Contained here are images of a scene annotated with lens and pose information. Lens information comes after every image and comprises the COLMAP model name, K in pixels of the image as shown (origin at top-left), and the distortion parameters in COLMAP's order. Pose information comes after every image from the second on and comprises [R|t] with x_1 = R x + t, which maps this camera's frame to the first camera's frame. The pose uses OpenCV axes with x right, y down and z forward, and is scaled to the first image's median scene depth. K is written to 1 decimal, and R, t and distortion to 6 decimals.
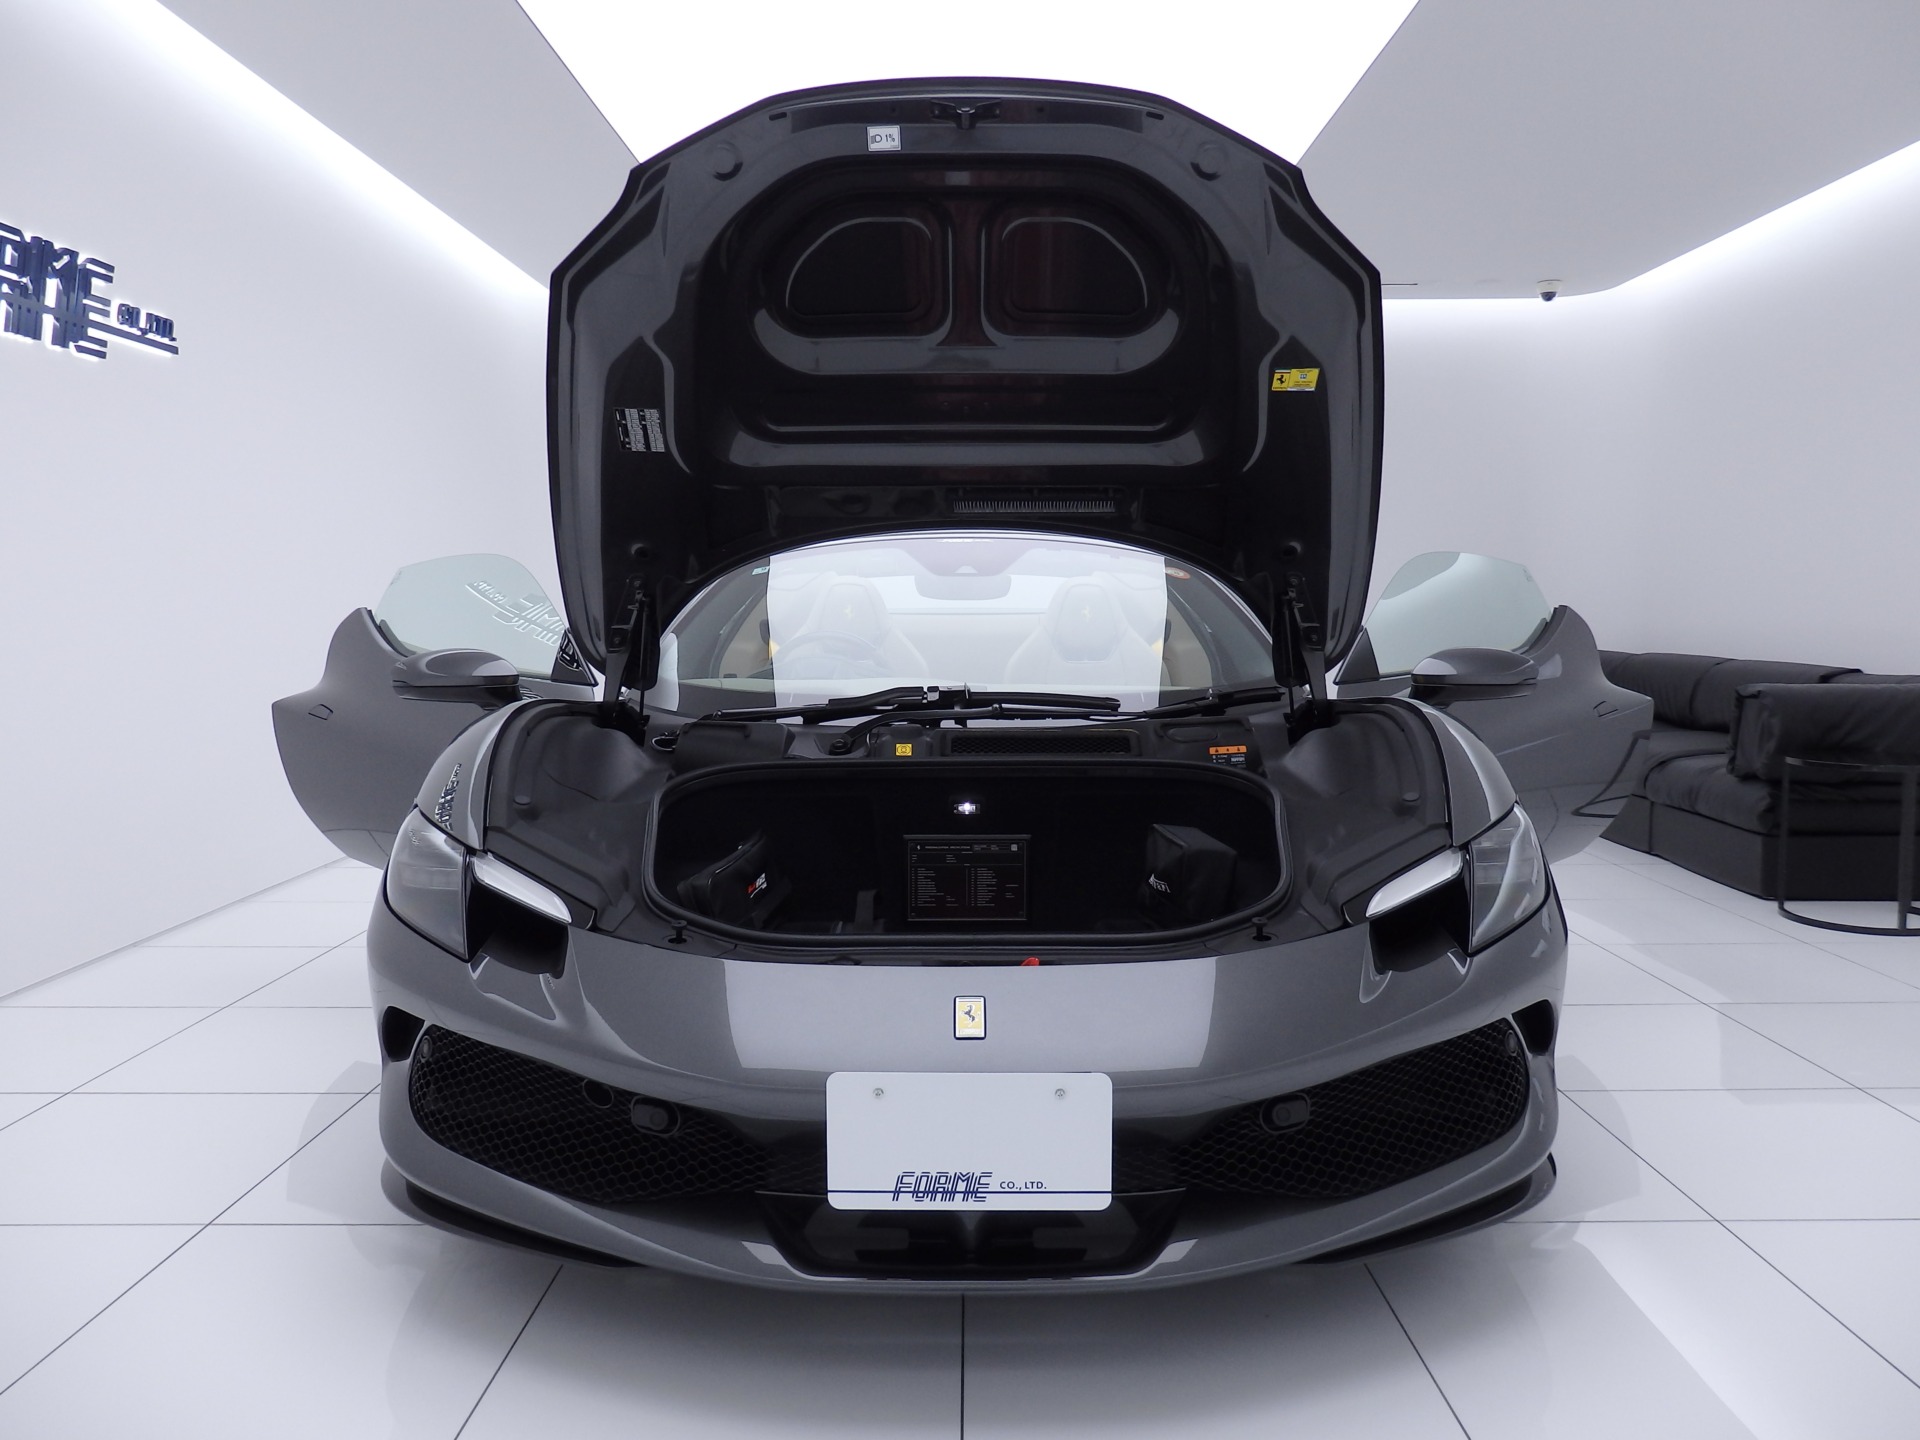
lens RADIAL K [[1384.8, 0, 960.0], [0, 1384.8, 720.0], [0, 0, 1]] dist [0.004931, 0.001479]
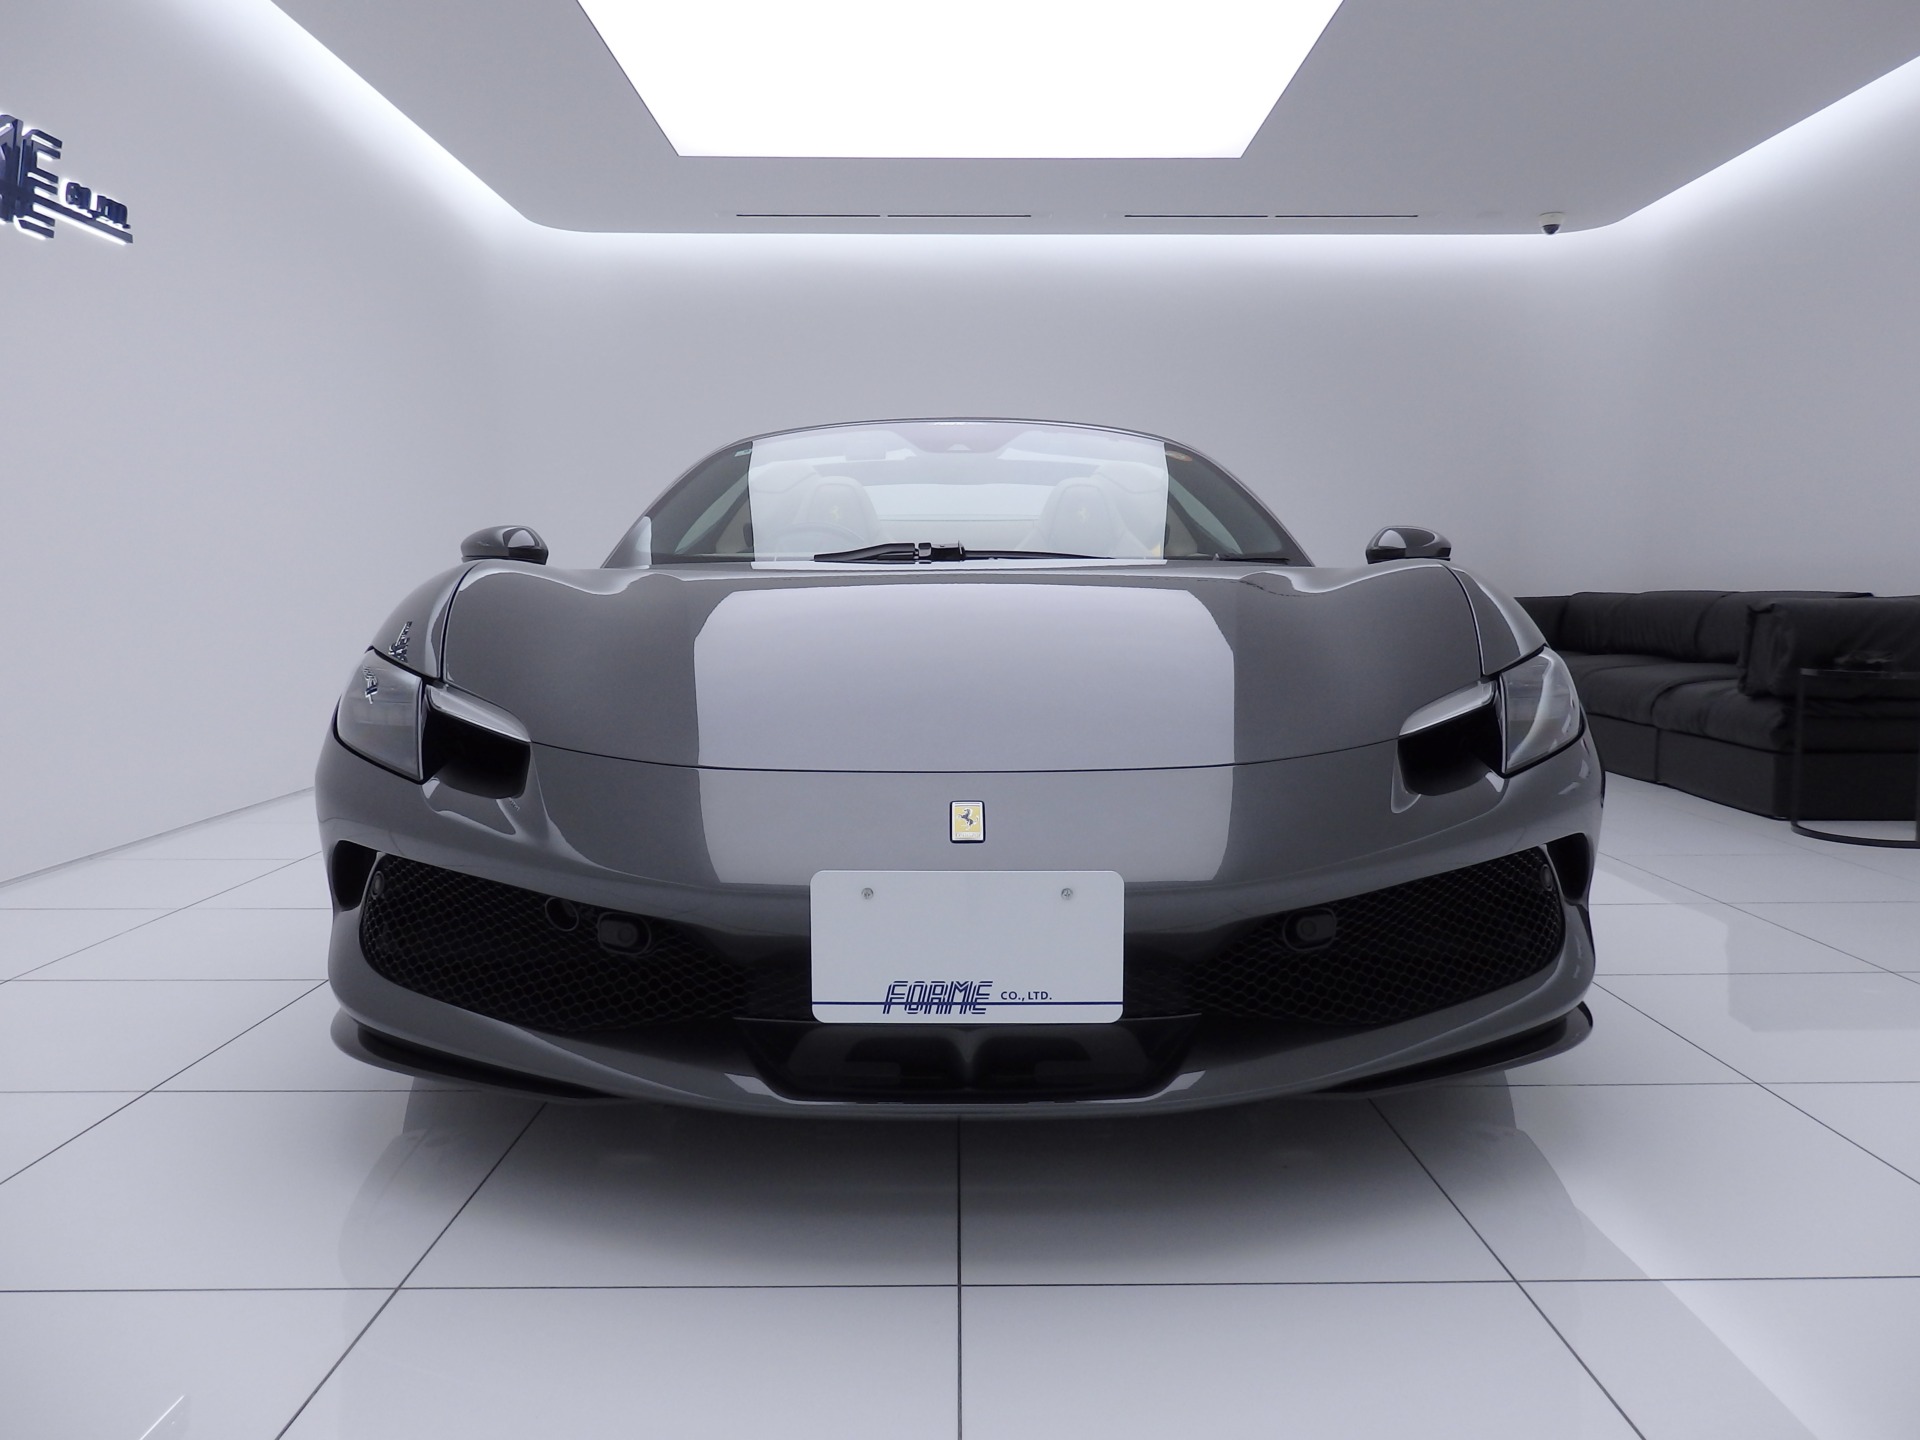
lens RADIAL K [[1389.3, 0, 960.0], [0, 1389.3, 720.0], [0, 0, 1]] dist [0.003464, 0.004312]
pose [[0.999962, -0.000091, 0.008747, -0.005280], [-0.000024, 0.999914, 0.013118, 0.123382], [-0.008747, -0.013118, 0.999876, 0.075517]]
